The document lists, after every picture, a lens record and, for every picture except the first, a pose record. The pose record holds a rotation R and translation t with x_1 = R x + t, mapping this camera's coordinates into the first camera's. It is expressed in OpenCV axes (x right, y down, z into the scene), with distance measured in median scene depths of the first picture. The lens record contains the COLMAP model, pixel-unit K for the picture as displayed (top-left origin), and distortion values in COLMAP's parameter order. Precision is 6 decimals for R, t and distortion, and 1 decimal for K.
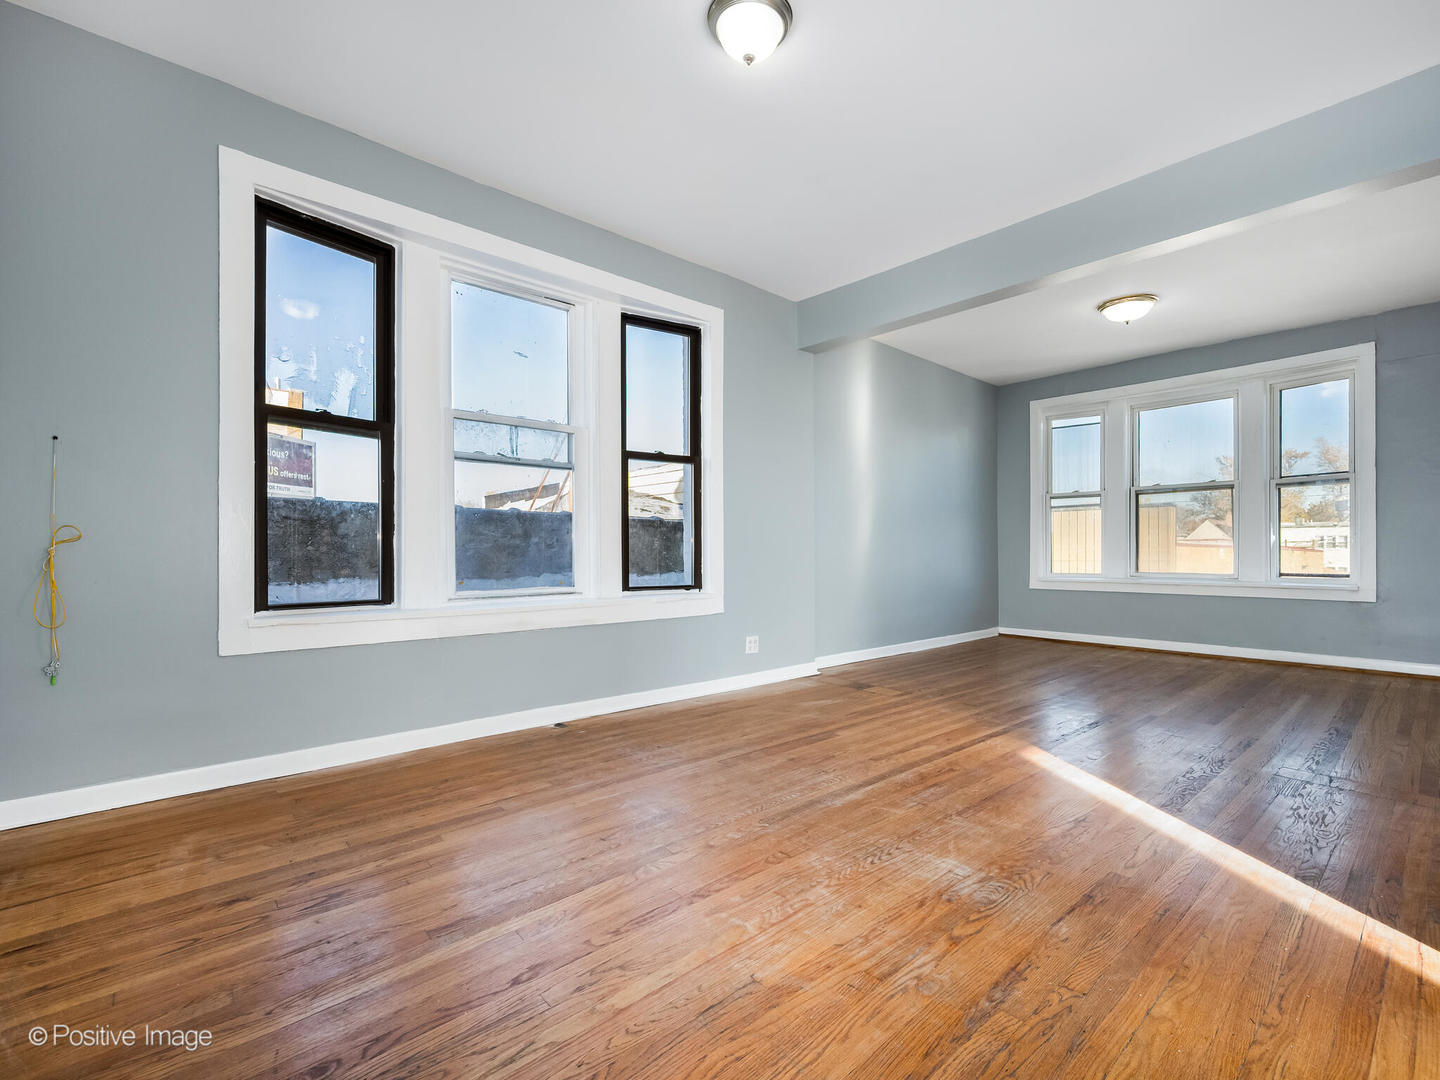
lens RADIAL K [[649.3, 0, 740.9], [0, 649.3, 553.3], [0, 0, 1]] dist [-0.000084, 0.000360]
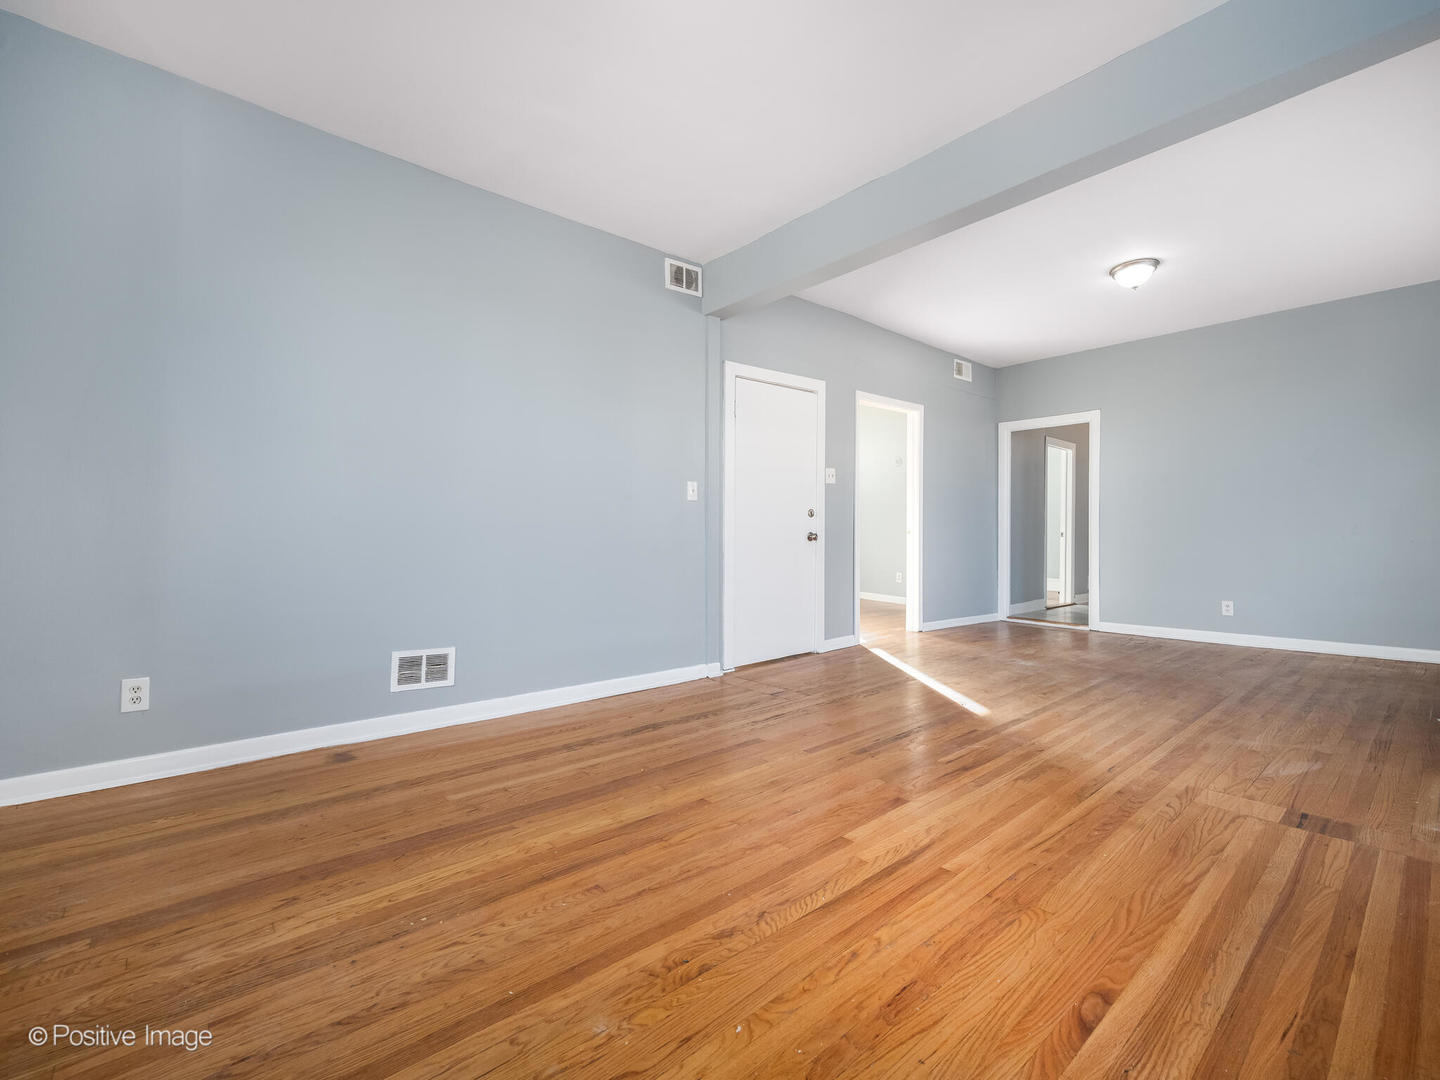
lens RADIAL K [[636.5, 0, 723.9], [0, 636.5, 542.0], [0, 0, 1]] dist [-0.002392, -0.000095]
pose [[-0.999438, 0.000584, 0.033525, 0.871834], [0.001178, 0.999843, 0.017683, -0.011586], [-0.033509, 0.017713, -0.999281, 2.151264]]
